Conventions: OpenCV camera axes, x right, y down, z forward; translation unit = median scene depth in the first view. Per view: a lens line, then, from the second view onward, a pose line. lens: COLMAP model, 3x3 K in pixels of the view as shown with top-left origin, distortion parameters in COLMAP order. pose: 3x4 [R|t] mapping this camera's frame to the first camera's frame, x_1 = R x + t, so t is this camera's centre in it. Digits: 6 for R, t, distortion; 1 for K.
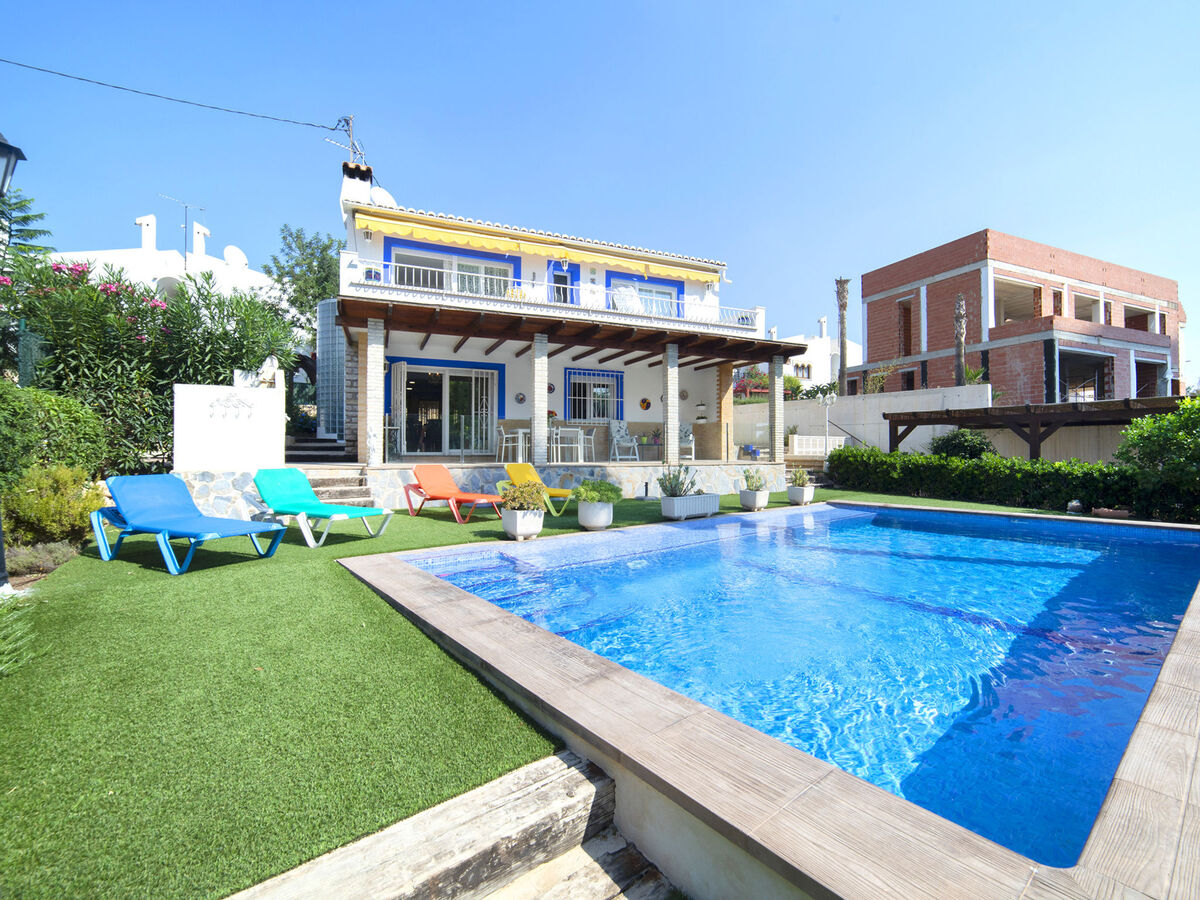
lens RADIAL K [[545.5, 0, 622.3], [0, 545.5, 442.0], [0, 0, 1]] dist [-0.006158, 0.000572]
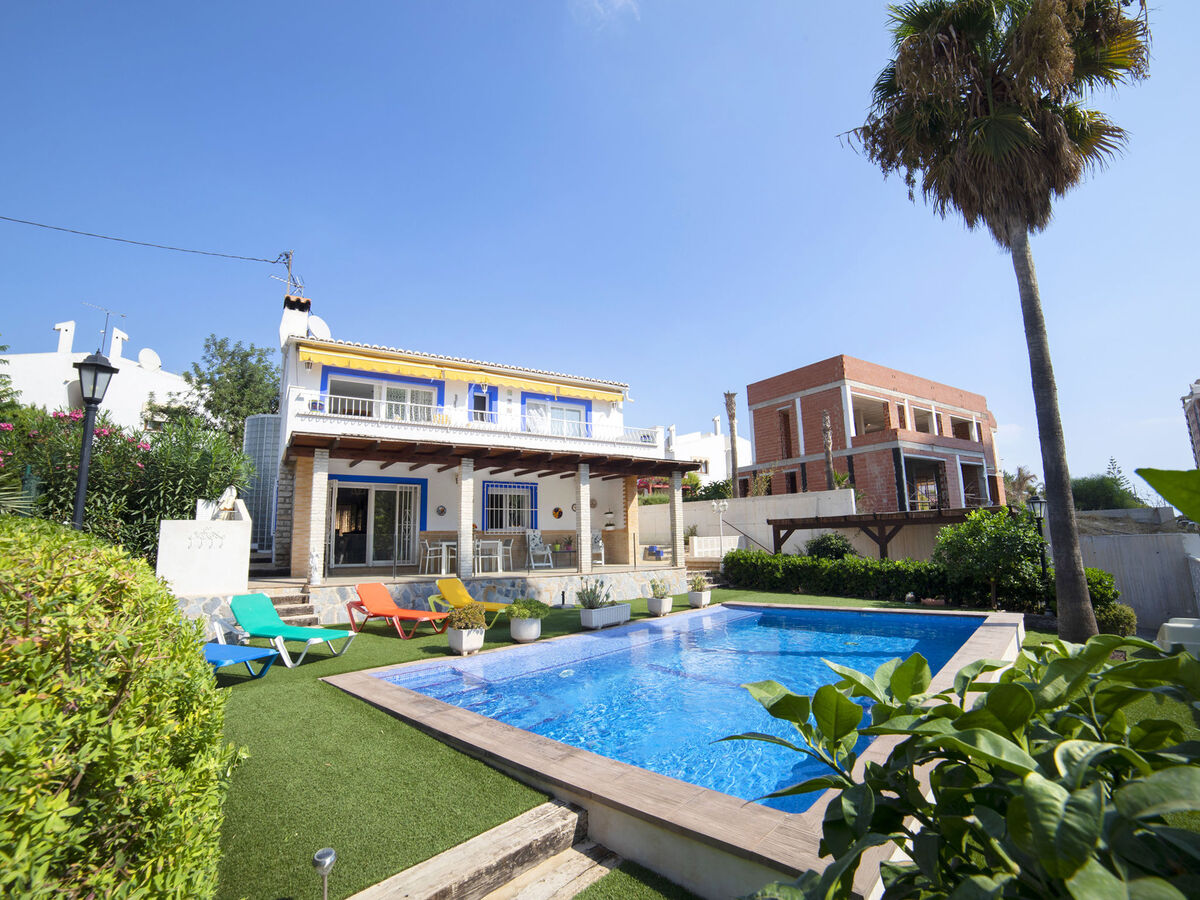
lens RADIAL K [[555.9, 0, 600.0], [0, 555.9, 450.0], [0, 0, 1]] dist [-0.112134, 0.046471]
pose [[0.990792, 0.001944, 0.135376, -0.027330], [0.018074, 0.989049, -0.146480, -0.035807], [-0.134178, 0.147578, 0.979907, -0.111897]]
